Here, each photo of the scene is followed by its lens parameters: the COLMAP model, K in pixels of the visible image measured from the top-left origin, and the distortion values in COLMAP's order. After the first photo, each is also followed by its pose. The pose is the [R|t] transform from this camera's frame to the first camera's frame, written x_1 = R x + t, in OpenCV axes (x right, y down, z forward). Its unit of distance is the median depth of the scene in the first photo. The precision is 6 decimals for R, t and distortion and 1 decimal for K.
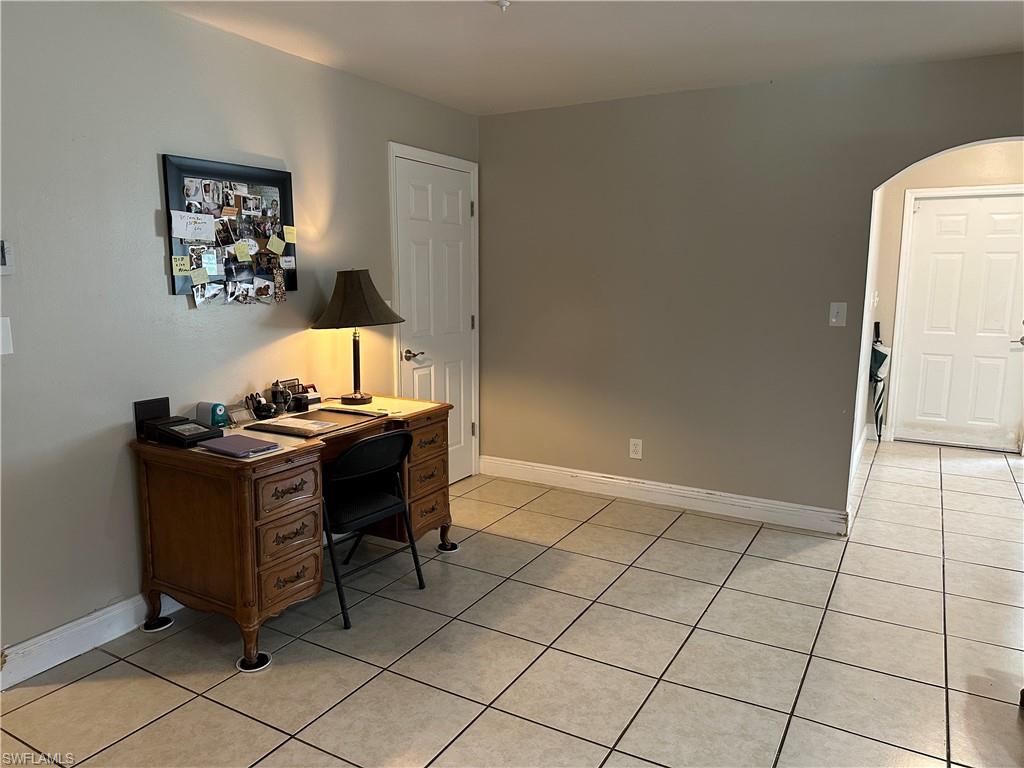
lens RADIAL K [[707.0, 0, 513.0], [0, 707.0, 386.6], [0, 0, 1]] dist [0.020049, -0.041458]
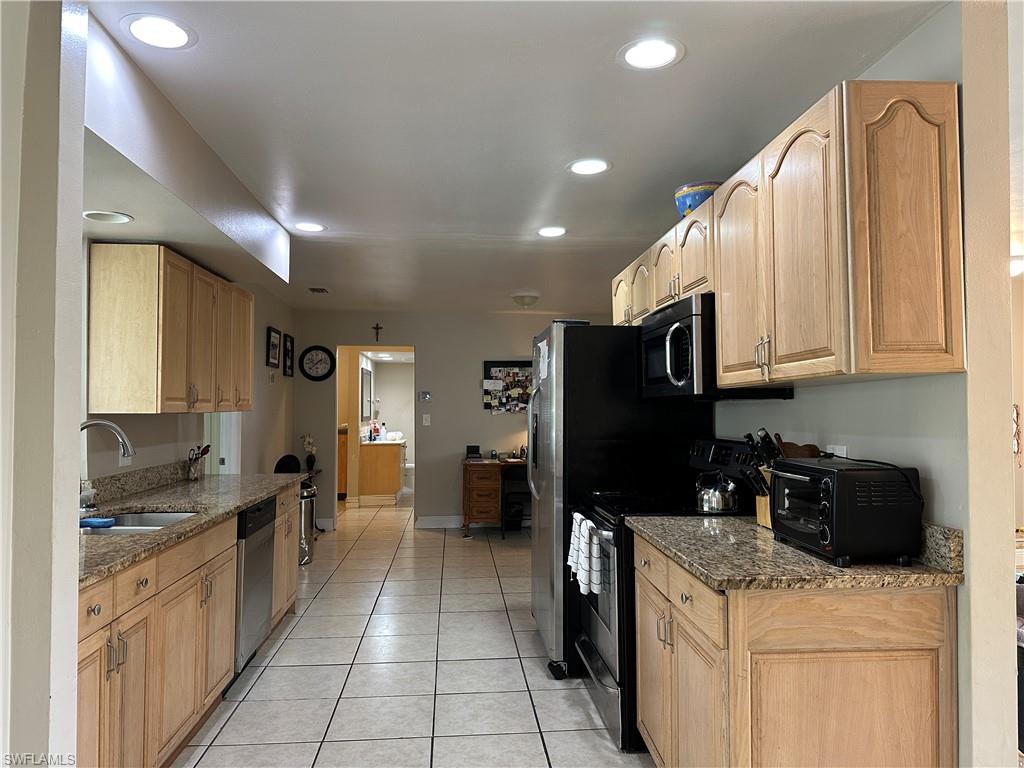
lens RADIAL K [[707.0, 0, 509.1], [0, 707.0, 381.7], [0, 0, 1]] dist [0.020049, -0.041458]
pose [[0.564108, -0.031452, -0.825102, 1.775087], [-0.129543, 0.983528, -0.126058, 0.096812], [0.815476, 0.177997, 0.550742, -0.447561]]
